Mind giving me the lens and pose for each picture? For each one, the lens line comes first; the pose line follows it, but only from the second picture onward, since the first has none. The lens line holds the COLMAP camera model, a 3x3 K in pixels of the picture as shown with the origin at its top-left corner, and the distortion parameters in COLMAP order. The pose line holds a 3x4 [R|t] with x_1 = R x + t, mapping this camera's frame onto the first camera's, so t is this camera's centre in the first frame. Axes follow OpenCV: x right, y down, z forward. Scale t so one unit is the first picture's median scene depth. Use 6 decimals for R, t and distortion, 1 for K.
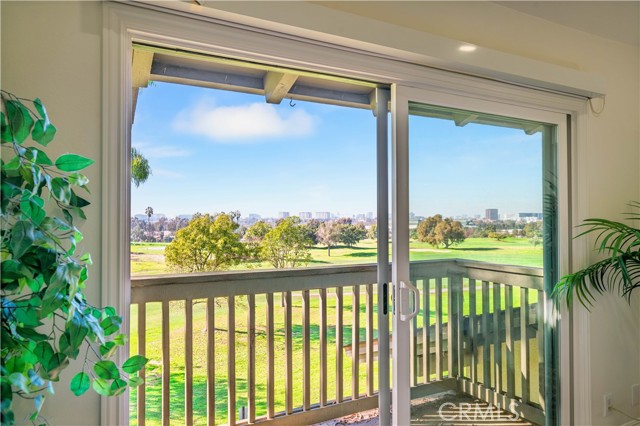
lens RADIAL K [[424.9, 0, 320.0], [0, 424.9, 213.0], [0, 0, 1]] dist [0.005983, 0.000758]
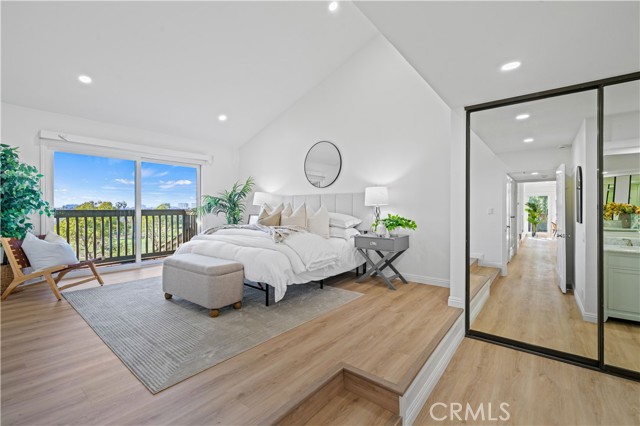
lens RADIAL K [[278.9, 0, 320.0], [0, 278.9, 213.0], [0, 0, 1]] dist [-0.001313, 0.000357]
pose [[0.913587, 0.003564, 0.406627, 0.269968], [-0.013961, 0.999647, 0.022606, 0.050444], [-0.406403, -0.026329, 0.913315, -0.791825]]
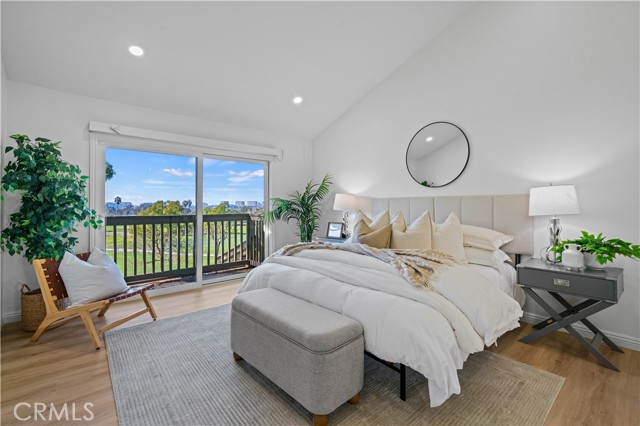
lens RADIAL K [[279.8, 0, 321.7], [0, 279.8, 209.7], [0, 0, 1]] dist [0.001532, 0.000224]
pose [[0.969669, 0.006899, 0.244323, 0.228625], [-0.012350, 0.999708, 0.020784, 0.027747], [-0.244108, -0.023171, 0.969471, -0.501458]]
